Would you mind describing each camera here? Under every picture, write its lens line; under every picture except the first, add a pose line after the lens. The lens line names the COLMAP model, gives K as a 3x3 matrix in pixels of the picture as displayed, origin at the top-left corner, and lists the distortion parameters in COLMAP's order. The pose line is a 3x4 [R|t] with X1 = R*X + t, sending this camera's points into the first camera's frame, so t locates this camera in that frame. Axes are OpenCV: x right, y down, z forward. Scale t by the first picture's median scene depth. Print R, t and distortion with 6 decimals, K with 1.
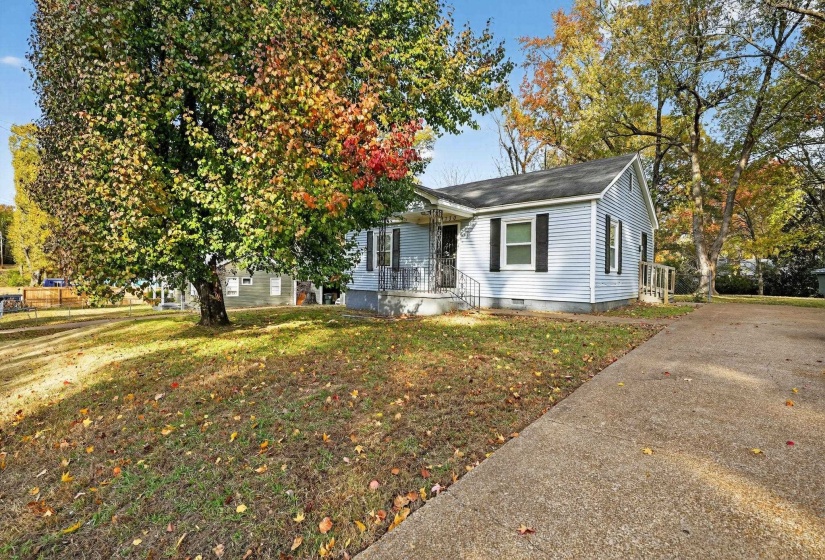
lens RADIAL K [[375.9, 0, 430.0], [0, 375.9, 281.7], [0, 0, 1]] dist [-0.012833, -0.000055]
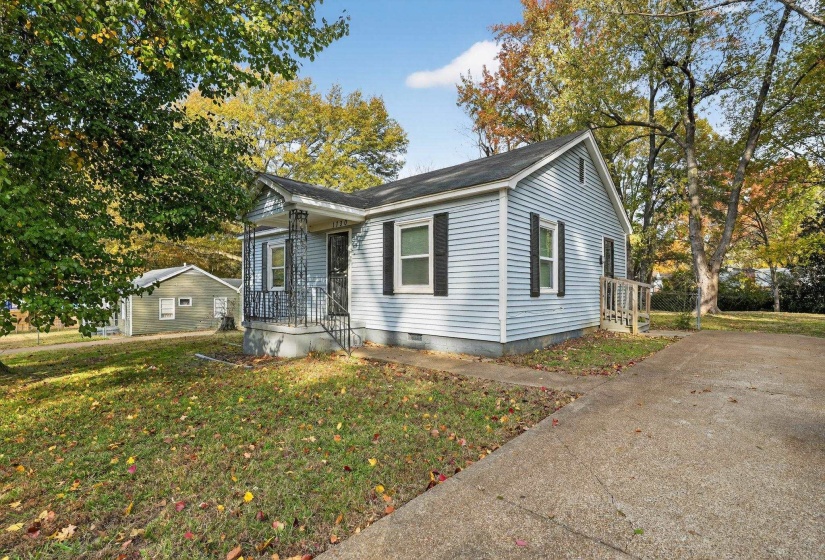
lens RADIAL K [[375.9, 0, 434.7], [0, 375.9, 288.1], [0, 0, 1]] dist [-0.012833, -0.000055]
pose [[0.999592, -0.012668, -0.025615, 0.273427], [0.012238, 0.999783, -0.016854, -0.025859], [0.025823, 0.016534, 0.999530, 0.268475]]
